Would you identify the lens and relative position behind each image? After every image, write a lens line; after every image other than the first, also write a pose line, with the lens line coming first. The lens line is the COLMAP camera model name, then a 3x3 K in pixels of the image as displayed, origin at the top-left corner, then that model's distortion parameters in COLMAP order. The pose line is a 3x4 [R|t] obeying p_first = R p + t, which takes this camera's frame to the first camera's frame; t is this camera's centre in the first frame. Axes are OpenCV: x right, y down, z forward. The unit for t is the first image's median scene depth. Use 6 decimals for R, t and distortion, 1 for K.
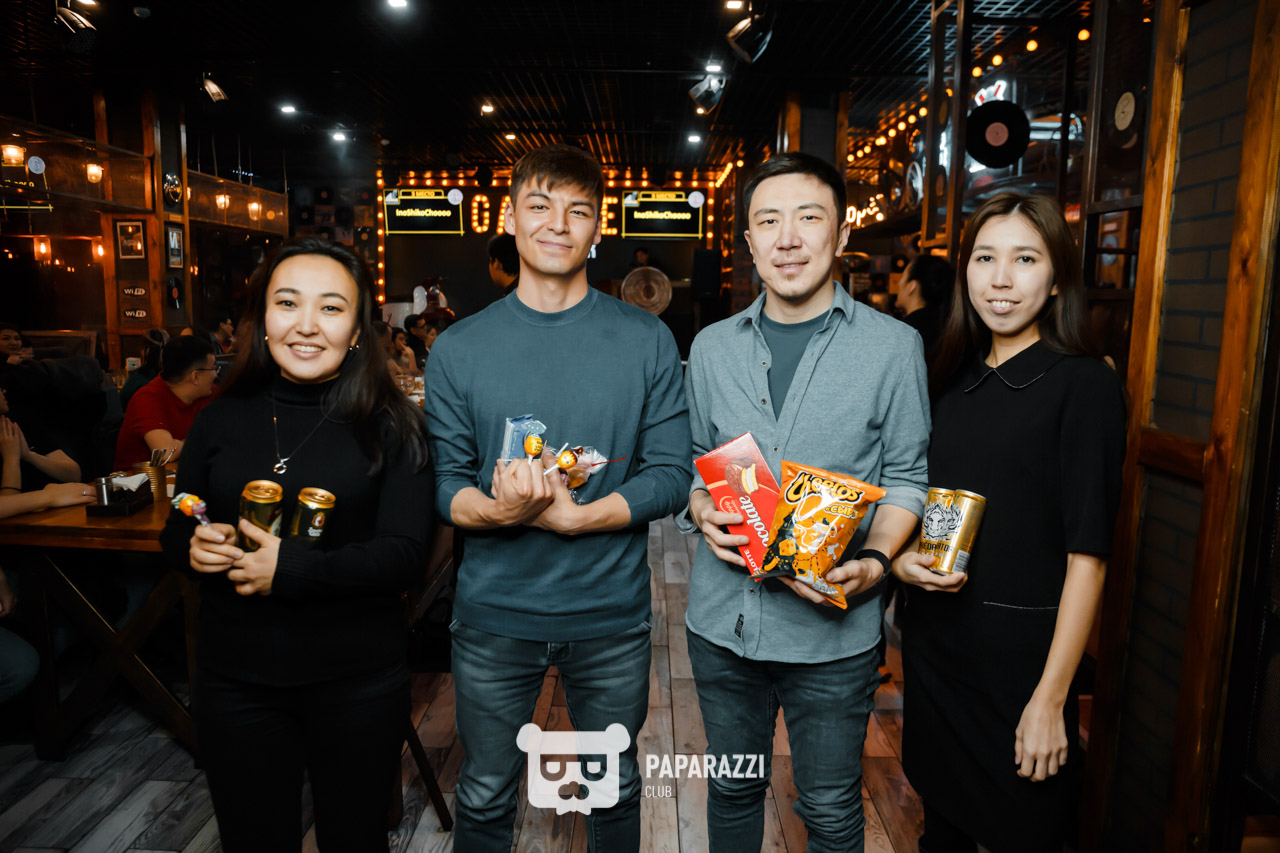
lens RADIAL K [[967.6, 0, 597.6], [0, 967.6, 448.7], [0, 0, 1]] dist [-0.058644, 0.008559]
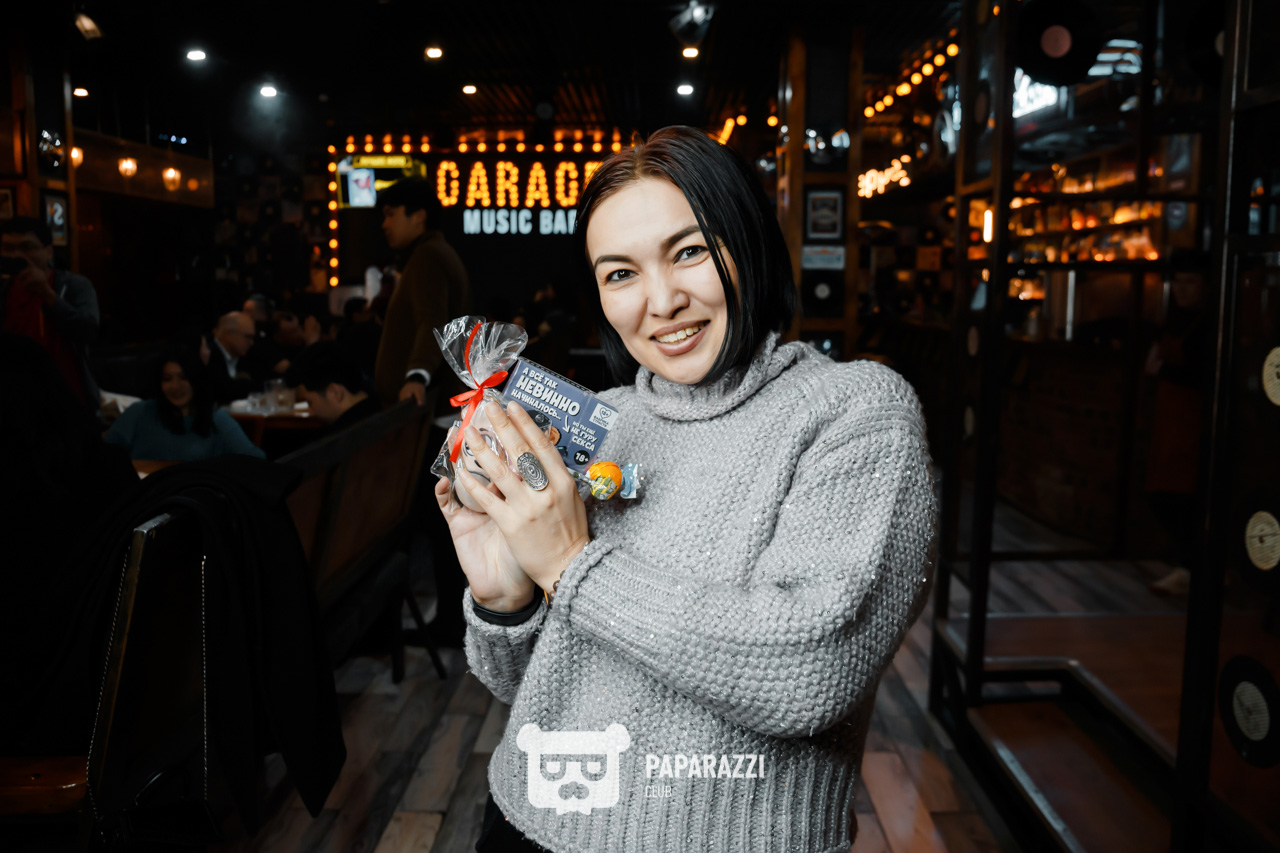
lens RADIAL K [[1016.6, 0, 658.5], [0, 1016.6, 395.3], [0, 0, 1]] dist [-0.057215, 0.068093]
pose [[0.999124, -0.015028, 0.039055, 0.102656], [0.016666, 0.998980, -0.041959, -0.042457], [-0.038385, 0.042573, 0.998356, 0.324626]]
